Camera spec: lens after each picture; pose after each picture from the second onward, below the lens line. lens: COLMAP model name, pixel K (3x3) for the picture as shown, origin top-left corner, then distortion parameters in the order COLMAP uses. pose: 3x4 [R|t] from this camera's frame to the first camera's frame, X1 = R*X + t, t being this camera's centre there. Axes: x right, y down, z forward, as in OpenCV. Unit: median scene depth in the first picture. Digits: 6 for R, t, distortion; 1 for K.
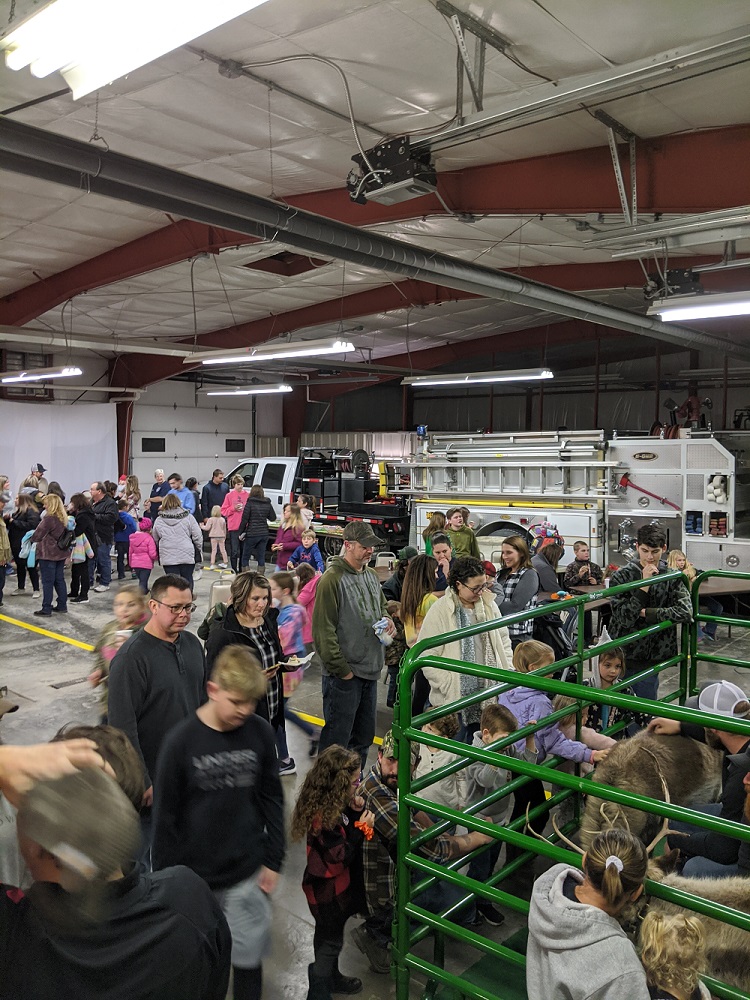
lens RADIAL K [[784.6, 0, 360.1], [0, 784.6, 497.8], [0, 0, 1]] dist [0.001313, -0.015573]
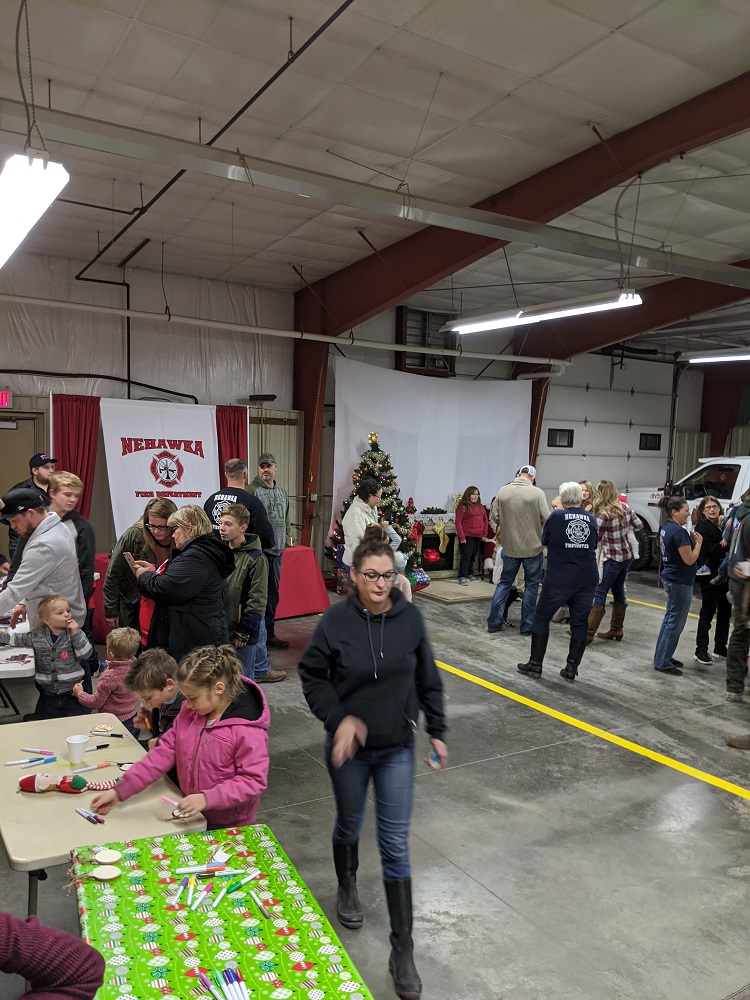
lens RADIAL K [[781.3, 0, 371.2], [0, 781.3, 511.2], [0, 0, 1]] dist [0.052682, -0.127714]
pose [[0.962427, 0.038656, -0.268774, -0.436169], [-0.037032, 0.999252, 0.011110, 0.003976], [0.269003, -0.000739, 0.963139, 0.407015]]
